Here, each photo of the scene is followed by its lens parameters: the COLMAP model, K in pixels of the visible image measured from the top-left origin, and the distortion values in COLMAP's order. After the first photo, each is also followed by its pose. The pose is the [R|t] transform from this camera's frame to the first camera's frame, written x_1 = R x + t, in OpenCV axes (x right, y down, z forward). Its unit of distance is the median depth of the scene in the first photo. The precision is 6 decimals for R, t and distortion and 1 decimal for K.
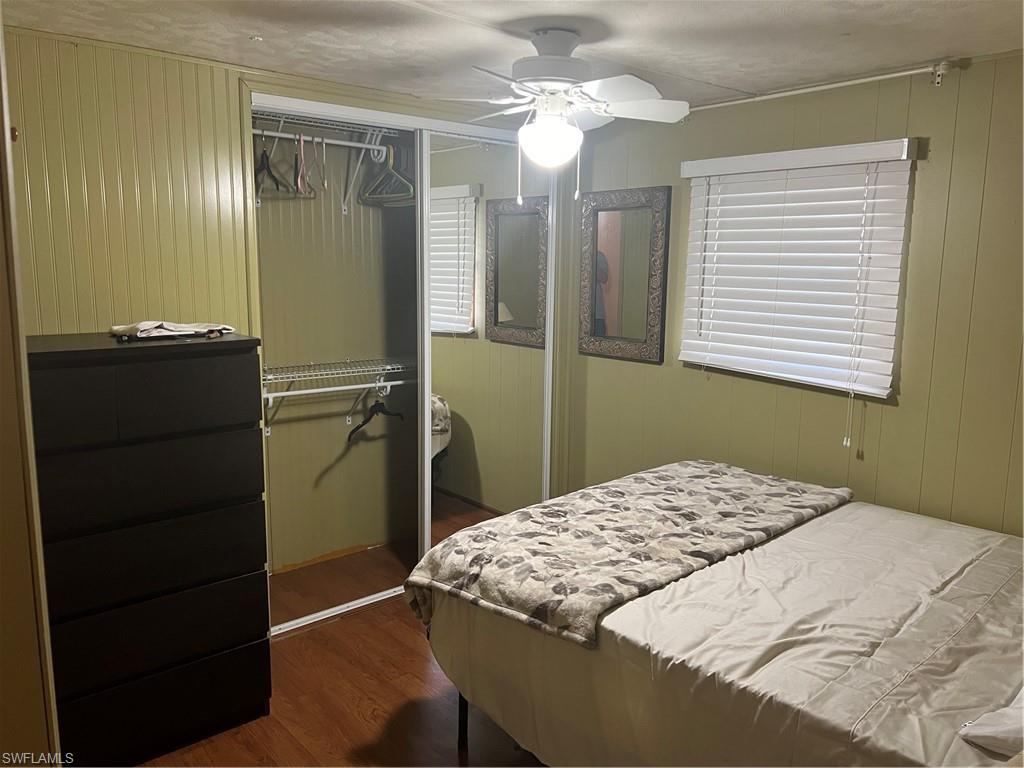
lens RADIAL K [[764.7, 0, 512.0], [0, 764.7, 384.0], [0, 0, 1]] dist [0.047459, -0.071810]
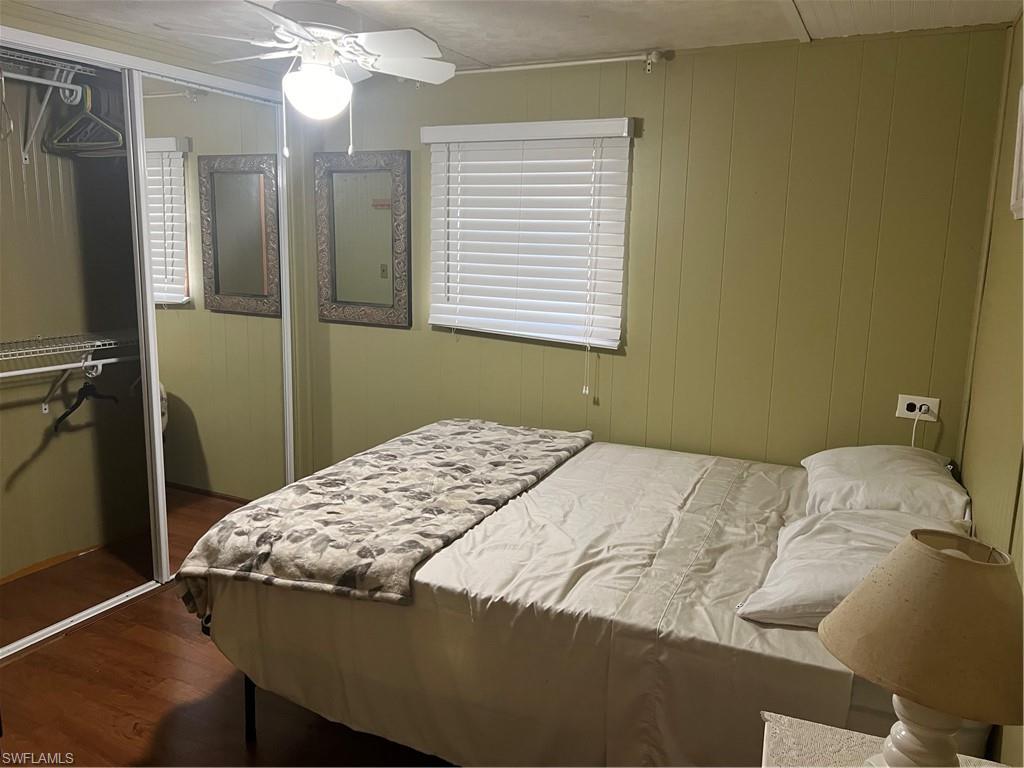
lens RADIAL K [[764.7, 0, 512.0], [0, 764.7, 384.0], [0, 0, 1]] dist [0.047459, -0.071810]
pose [[0.919493, -0.063375, 0.387964, -0.109229], [0.049816, 0.997748, 0.044916, 0.012586], [-0.389937, -0.021973, 0.920579, 0.017773]]
